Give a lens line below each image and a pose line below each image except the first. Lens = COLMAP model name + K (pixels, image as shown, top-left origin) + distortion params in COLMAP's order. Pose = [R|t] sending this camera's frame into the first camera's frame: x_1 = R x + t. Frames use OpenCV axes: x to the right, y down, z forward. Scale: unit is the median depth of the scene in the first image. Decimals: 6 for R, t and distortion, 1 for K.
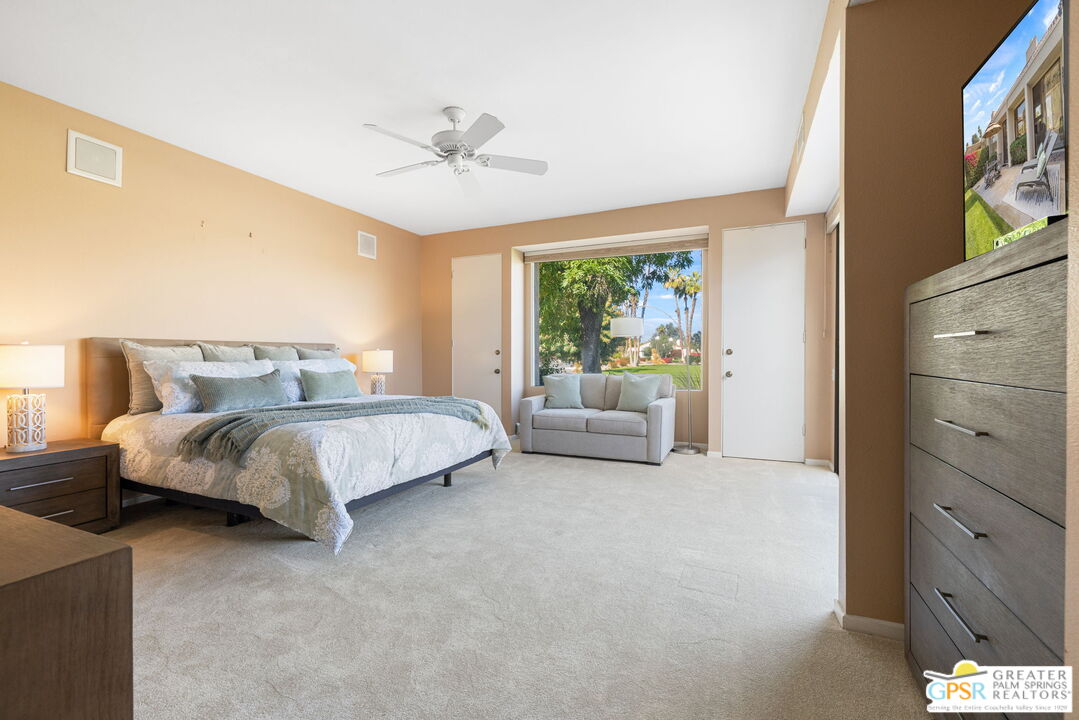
lens RADIAL K [[454.9, 0, 540.7], [0, 454.9, 359.0], [0, 0, 1]] dist [-0.000698, 0.000144]
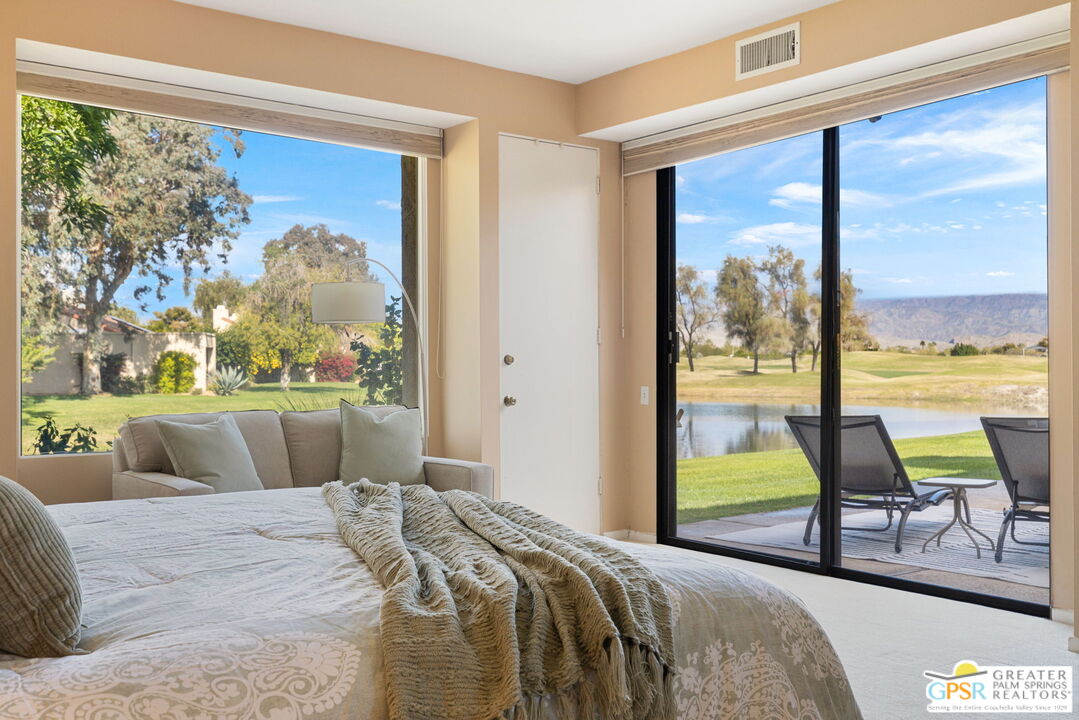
lens RADIAL K [[1039.0, 0, 538.2], [0, 1039.0, 368.3], [0, 0, 1]] dist [0.001443, 0.005421]
pose [[0.476417, -0.003137, 0.879214, -0.602429], [0.008951, 0.999959, -0.001282, -0.002840], [-0.879174, 0.008481, 0.476426, 0.340026]]
